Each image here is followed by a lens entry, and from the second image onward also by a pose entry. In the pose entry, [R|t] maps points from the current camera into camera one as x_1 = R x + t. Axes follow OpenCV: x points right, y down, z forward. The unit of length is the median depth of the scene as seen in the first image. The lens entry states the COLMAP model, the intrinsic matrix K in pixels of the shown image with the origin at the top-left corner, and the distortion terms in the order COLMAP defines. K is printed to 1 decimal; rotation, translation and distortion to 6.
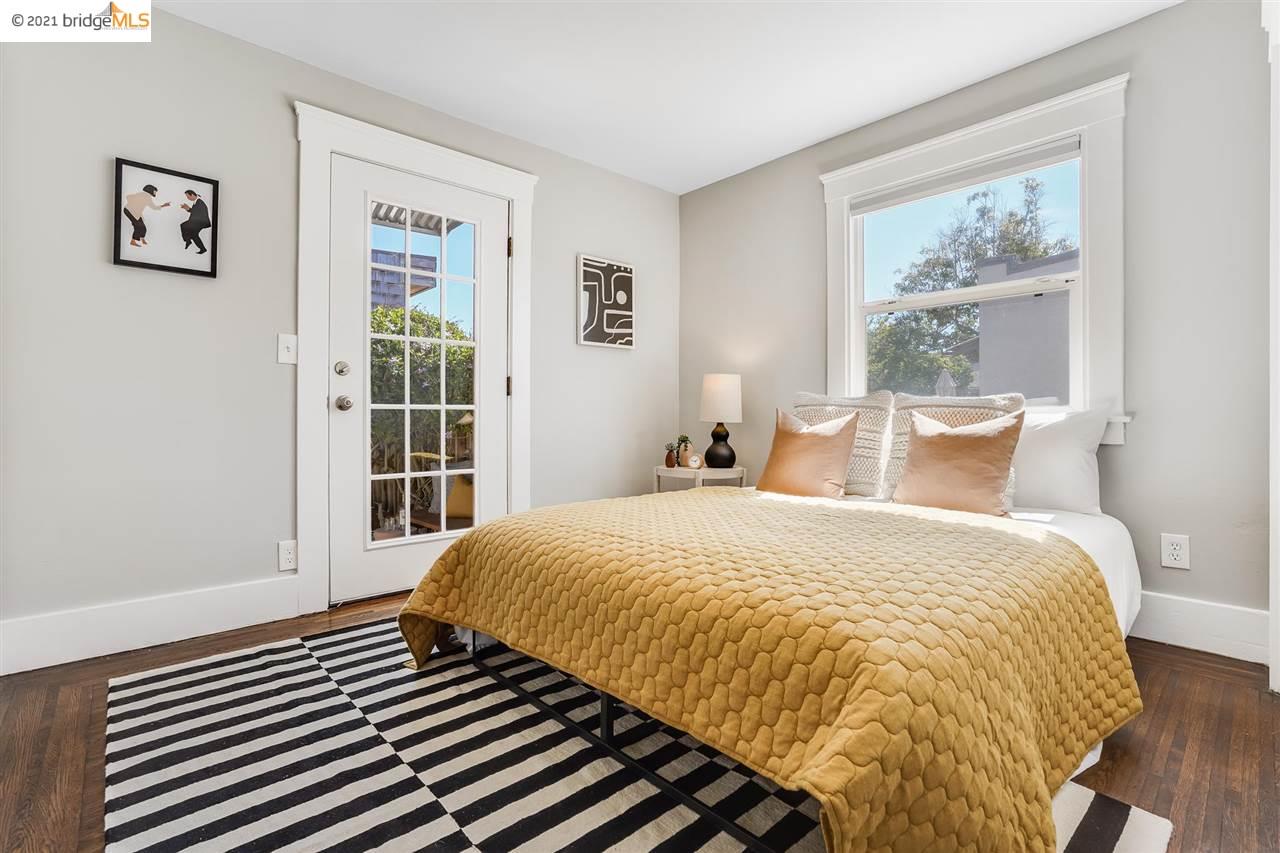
lens RADIAL K [[590.2, 0, 639.8], [0, 590.2, 422.8], [0, 0, 1]] dist [-0.054204, 0.025336]
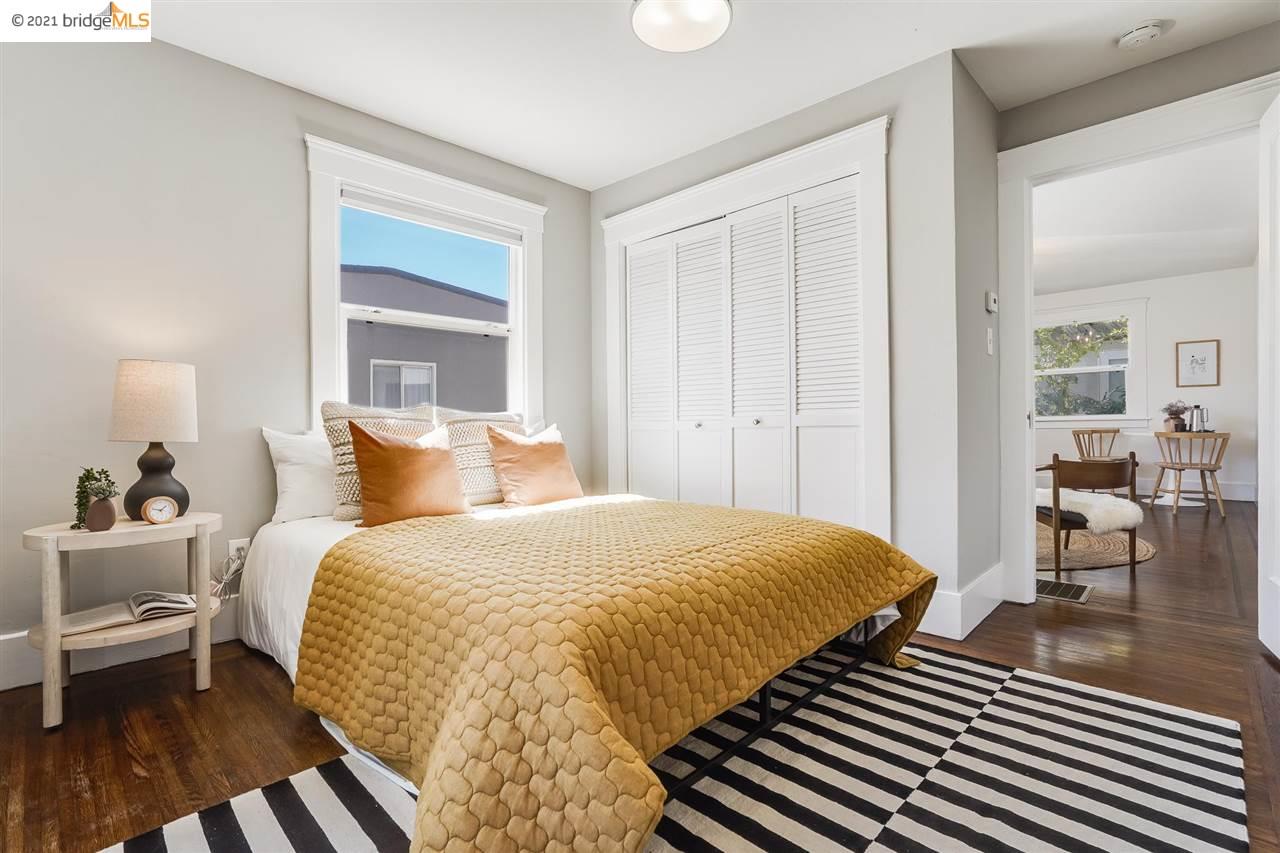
lens RADIAL K [[590.2, 0, 639.8], [0, 590.2, 422.8], [0, 0, 1]] dist [-0.054204, 0.025336]
pose [[-0.043902, 0.005379, 0.999021, -0.550866], [0.022090, 0.999746, -0.004412, -0.008515], [-0.998792, 0.021875, -0.044010, 0.606044]]
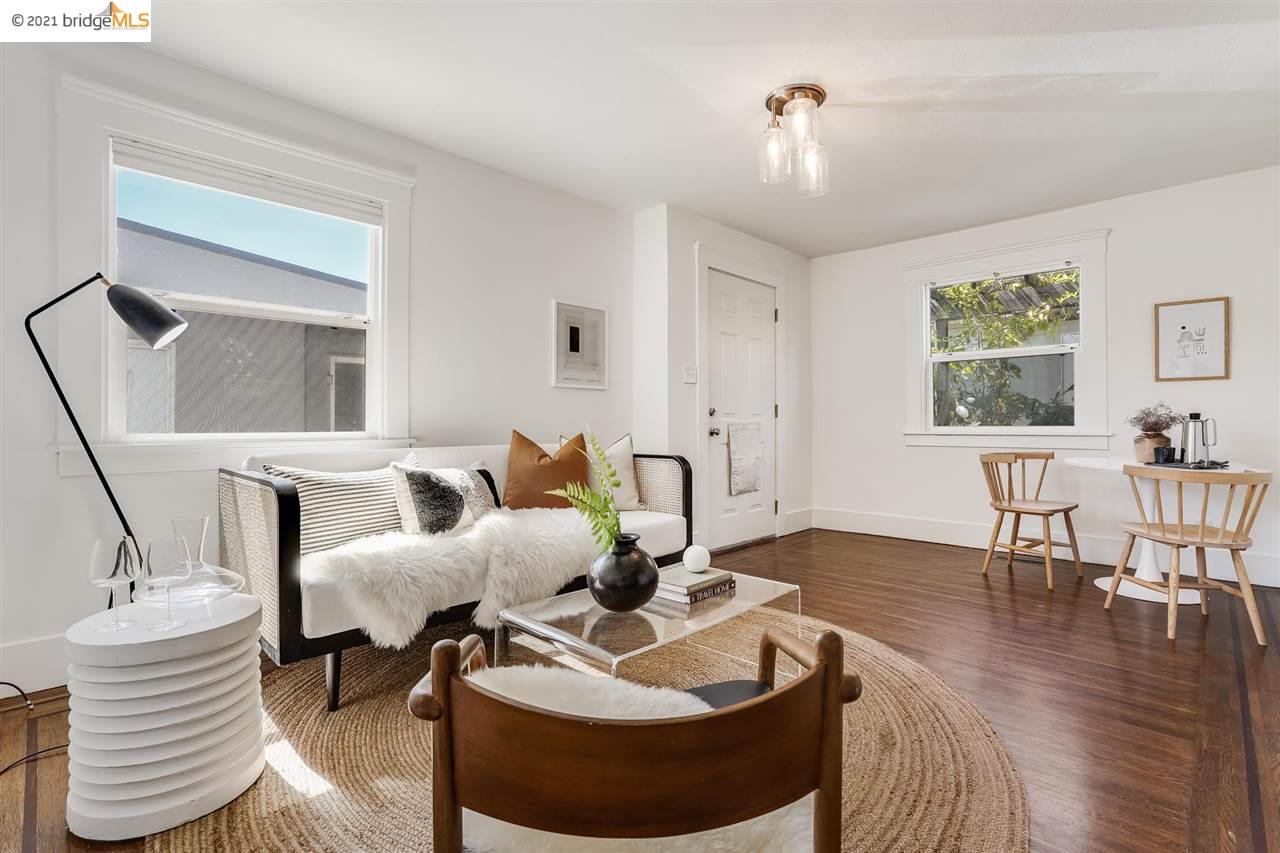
lens RADIAL K [[590.2, 0, 639.8], [0, 590.2, 422.8], [0, 0, 1]] dist [-0.054204, 0.025336]
pose [[-0.064514, 0.013641, 0.997824, -0.361157], [0.023947, 0.999640, -0.012118, -0.012741], [-0.997629, 0.023113, -0.064818, 0.412607]]
